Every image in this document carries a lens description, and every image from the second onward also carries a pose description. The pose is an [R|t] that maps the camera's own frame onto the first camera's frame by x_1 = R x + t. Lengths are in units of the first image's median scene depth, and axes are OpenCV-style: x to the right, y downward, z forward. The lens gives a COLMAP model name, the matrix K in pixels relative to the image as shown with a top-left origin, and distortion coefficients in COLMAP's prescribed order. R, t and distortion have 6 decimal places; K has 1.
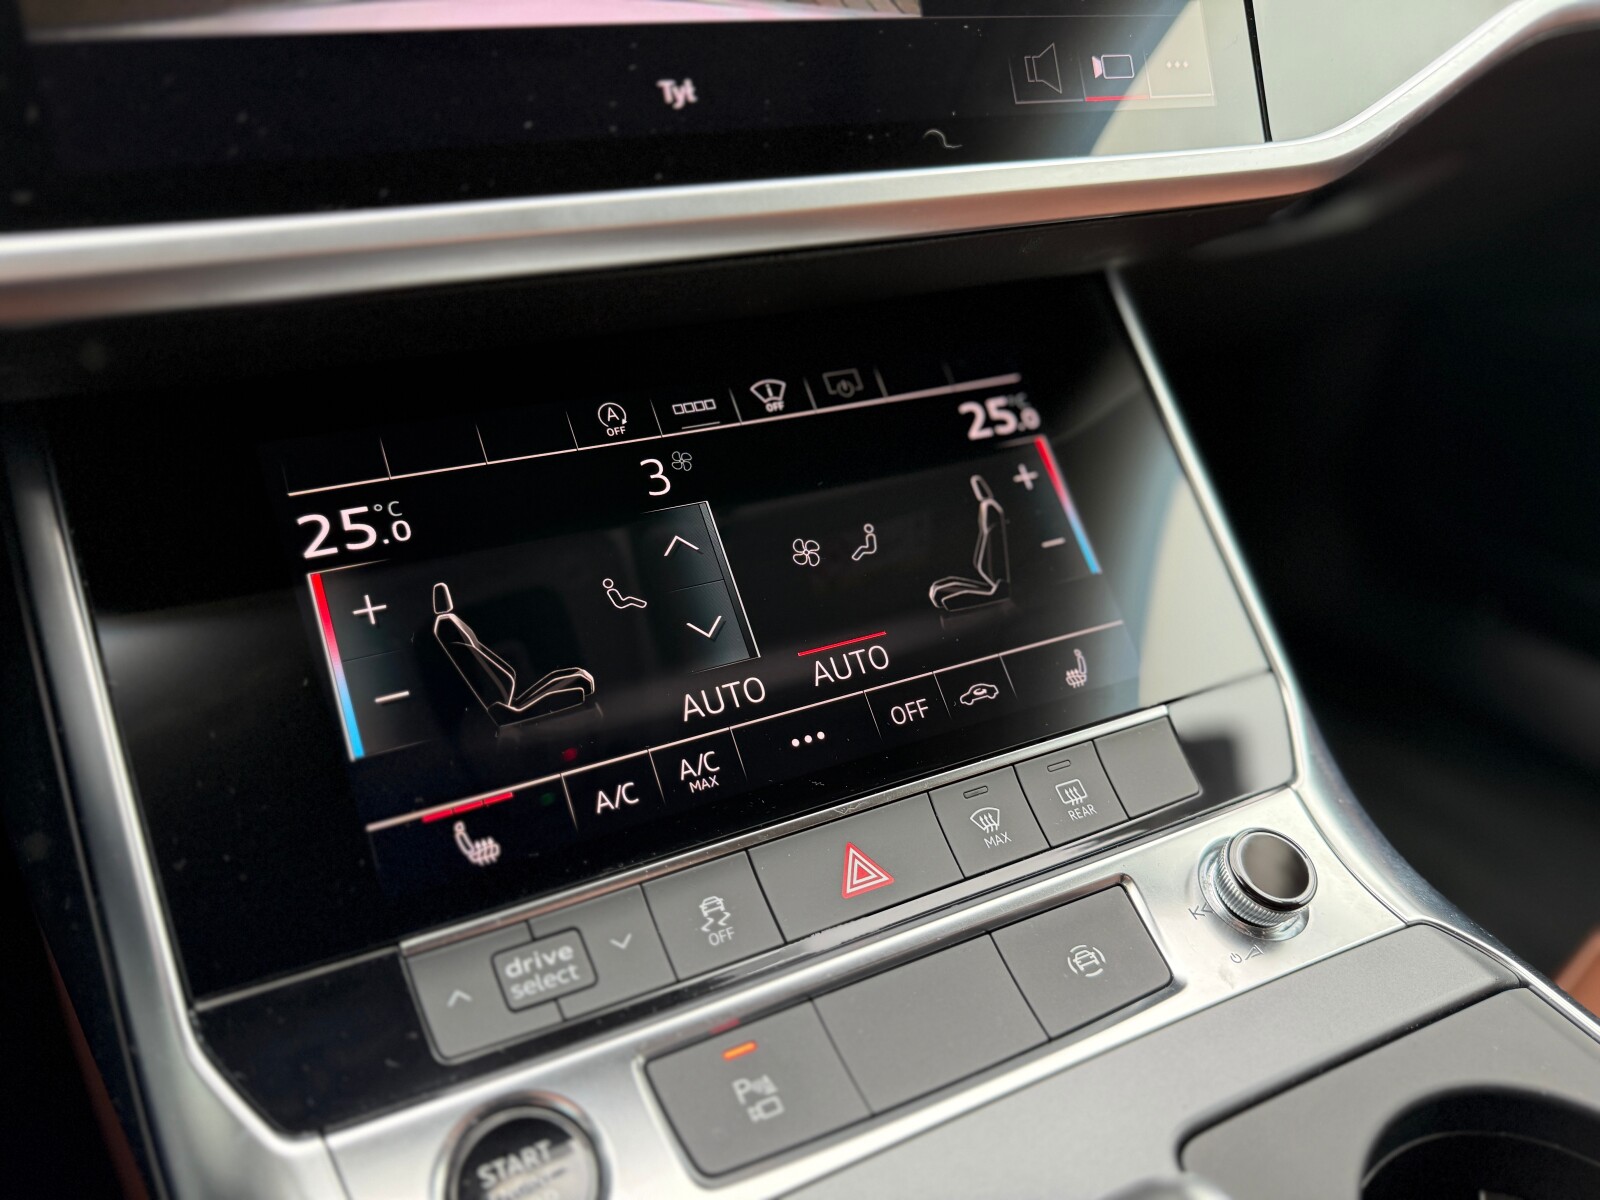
lens RADIAL K [[1146.5, 0, 807.7], [0, 1146.5, 608.1], [0, 0, 1]] dist [0.110890, -0.201076]
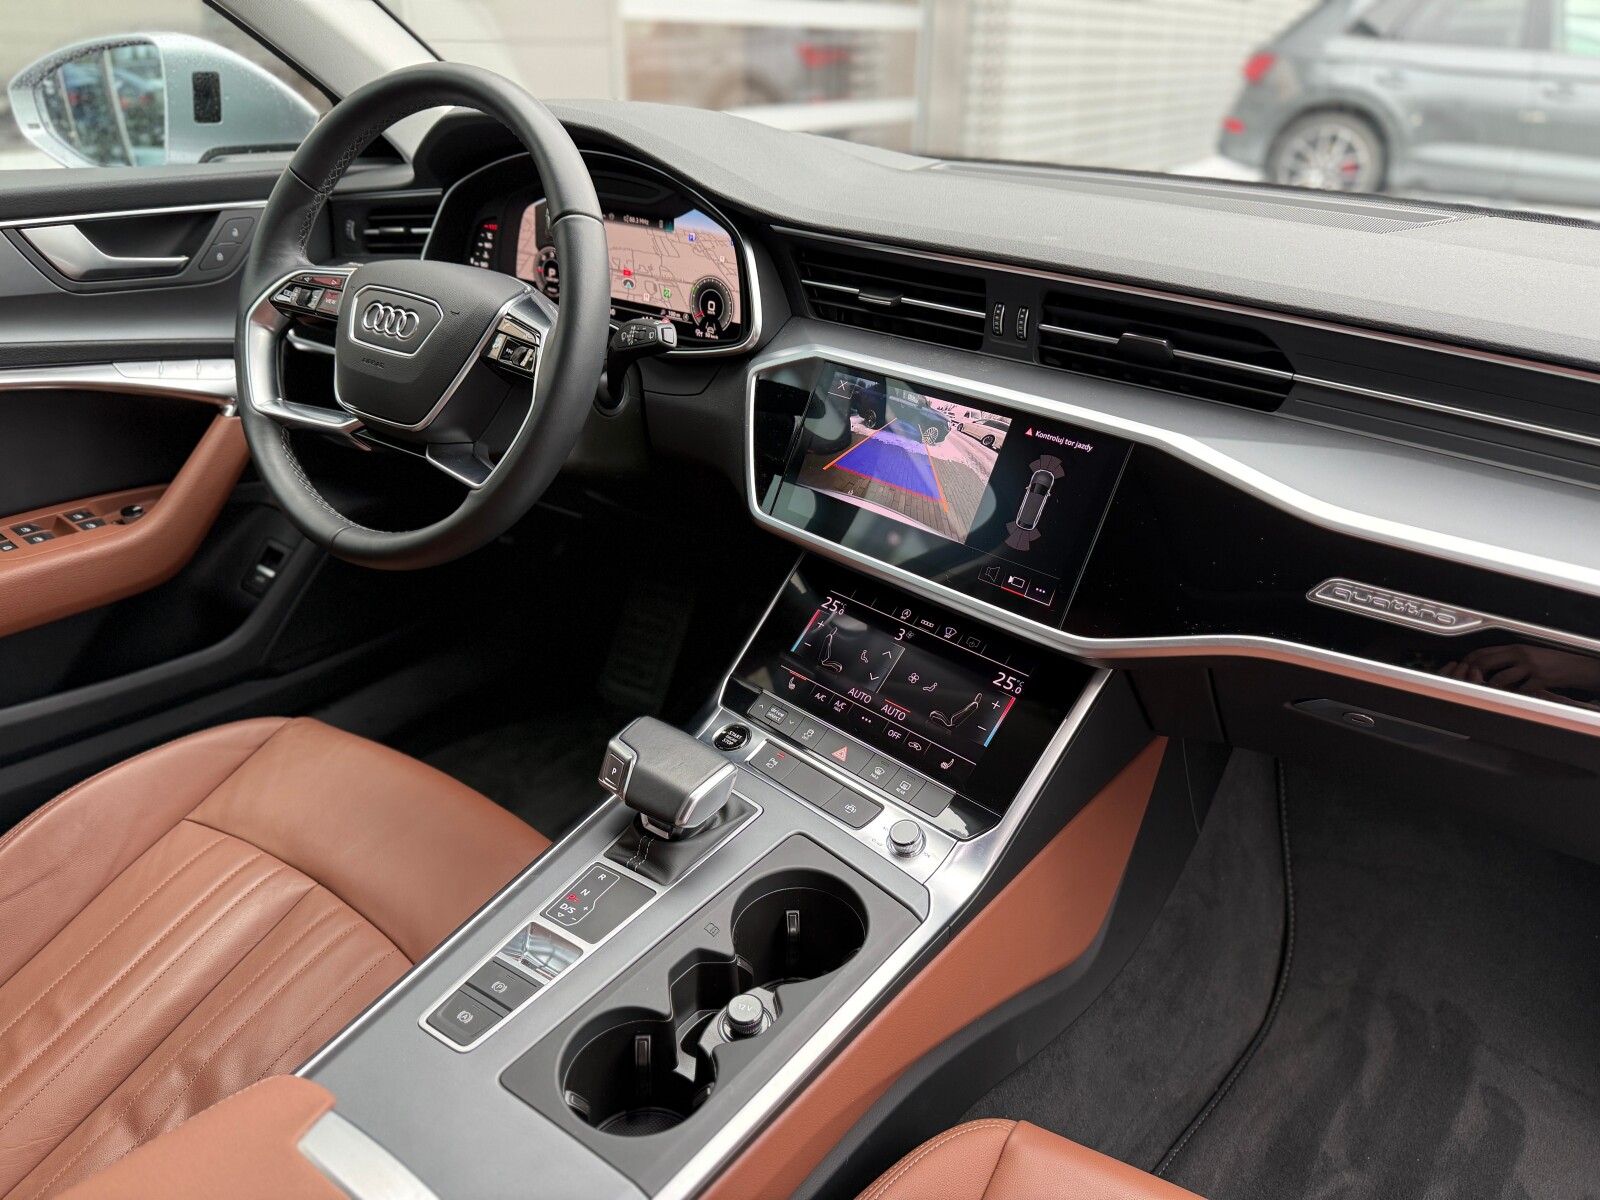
lens RADIAL K [[1129.2, 0, 798.5], [0, 1129.2, 603.9], [0, 0, 1]] dist [0.186363, -0.422042]
pose [[0.346708, 0.415738, -0.840807, 2.456973], [-0.497286, 0.841528, 0.211038, -0.731973], [0.795299, 0.344953, 0.498505, -0.853532]]
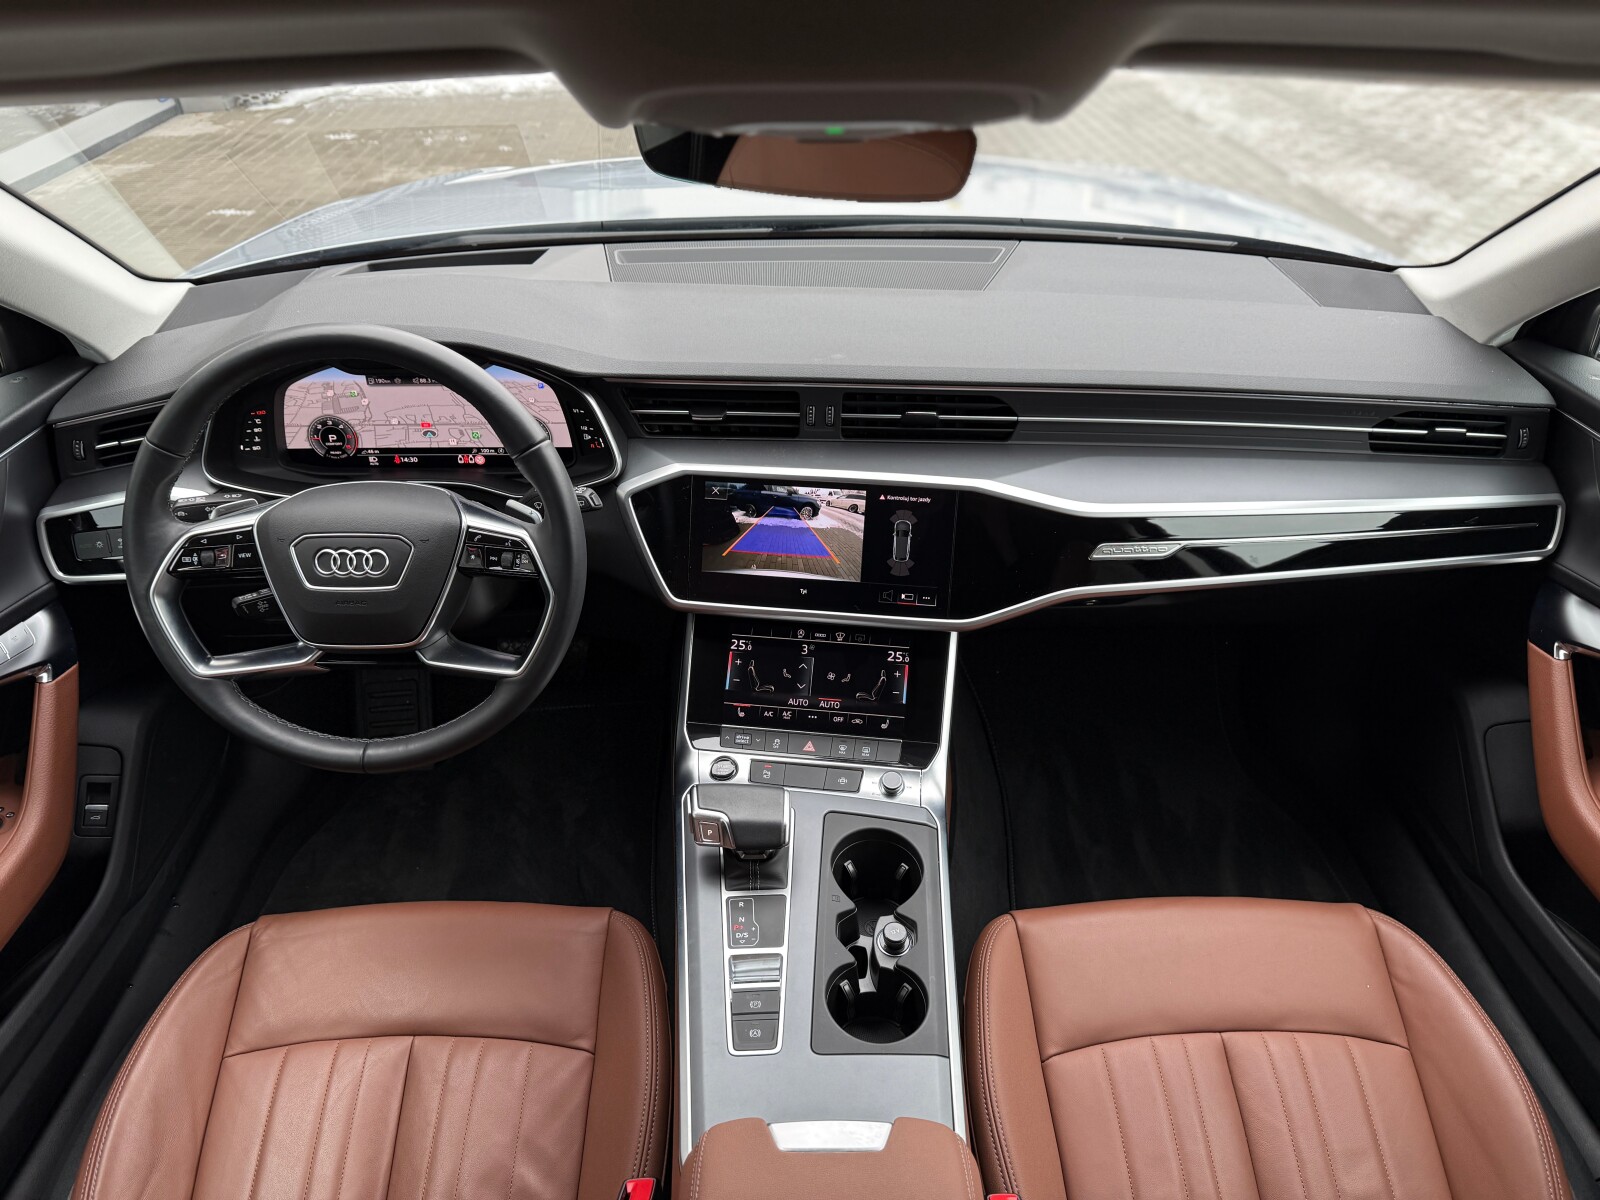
lens RADIAL K [[1132.8, 0, 801.9], [0, 1132.8, 606.4], [0, 0, 1]] dist [0.118409, -0.183605]
pose [[0.831283, 0.297909, -0.469276, 1.901811], [-0.266661, 0.954490, 0.133569, -0.873199], [0.487710, 0.014104, 0.872892, -2.880845]]
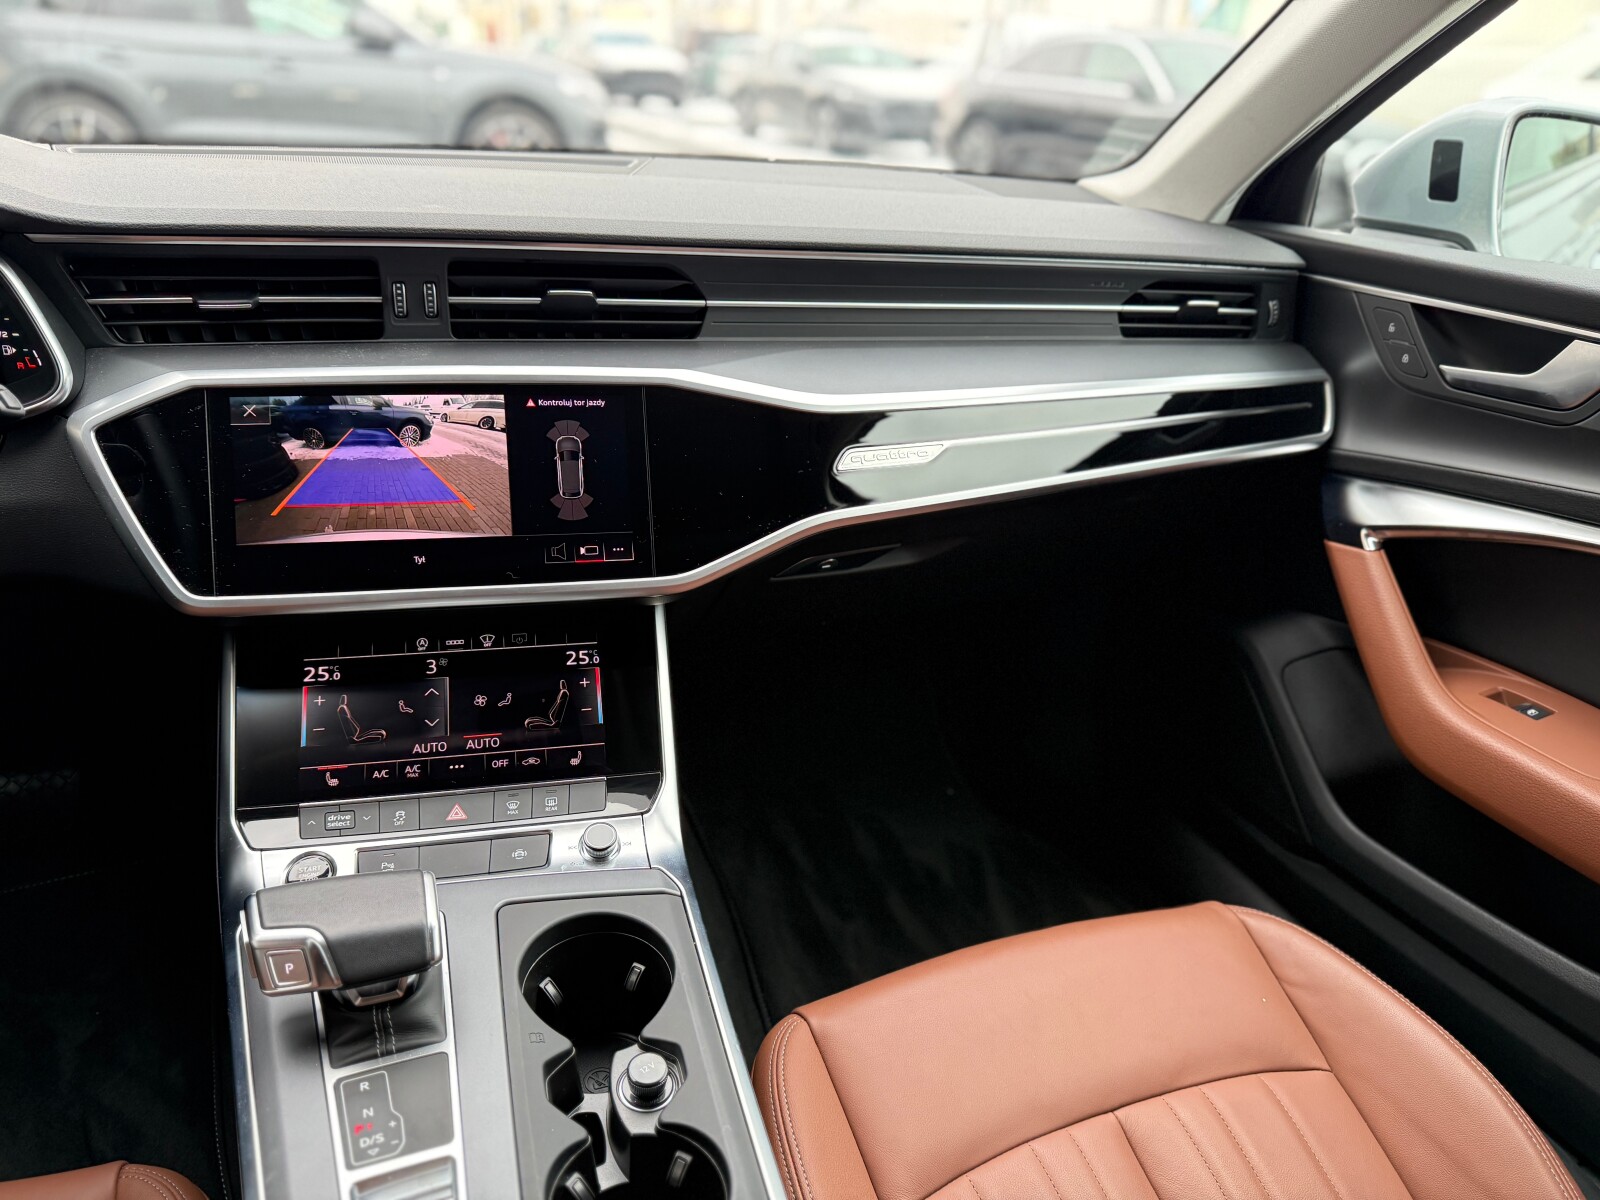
lens RADIAL K [[1129.2, 0, 798.5], [0, 1129.2, 603.9], [0, 0, 1]] dist [0.186363, -0.422042]
pose [[0.971467, 0.126192, -0.200818, 1.319936], [-0.145708, 0.985625, -0.085513, -0.160947], [0.187140, 0.112334, 0.975889, -1.630365]]
